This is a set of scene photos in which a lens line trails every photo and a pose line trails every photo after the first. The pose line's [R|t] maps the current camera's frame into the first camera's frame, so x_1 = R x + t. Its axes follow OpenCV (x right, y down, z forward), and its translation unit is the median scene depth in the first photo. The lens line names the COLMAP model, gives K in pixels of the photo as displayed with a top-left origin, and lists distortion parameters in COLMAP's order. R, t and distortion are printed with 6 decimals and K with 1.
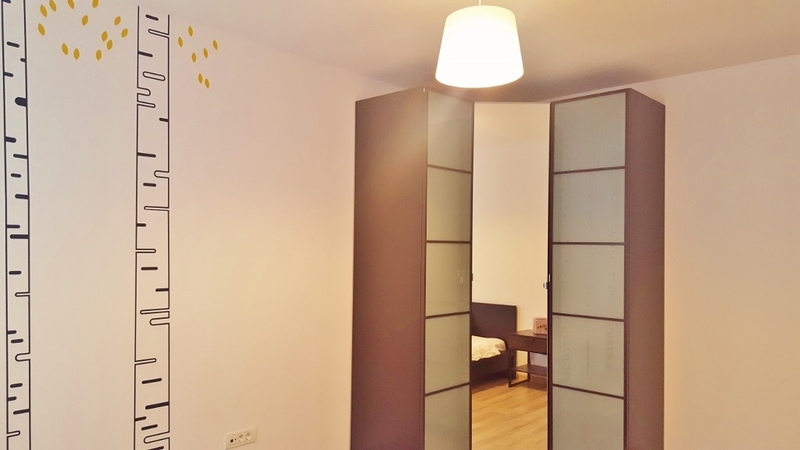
lens RADIAL K [[590.2, 0, 400.9], [0, 590.2, 224.2], [0, 0, 1]] dist [0.058051, -0.026345]
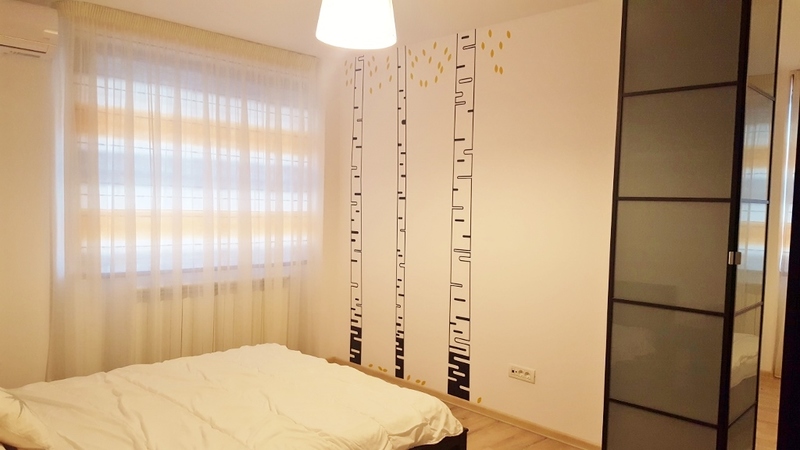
lens RADIAL K [[590.2, 0, 401.5], [0, 590.2, 222.2], [0, 0, 1]] dist [0.058051, -0.026345]
pose [[0.890850, 0.041779, -0.452372, 0.089494], [-0.012122, 0.997594, 0.068260, -0.015415], [0.454135, -0.055326, 0.889213, -0.310083]]
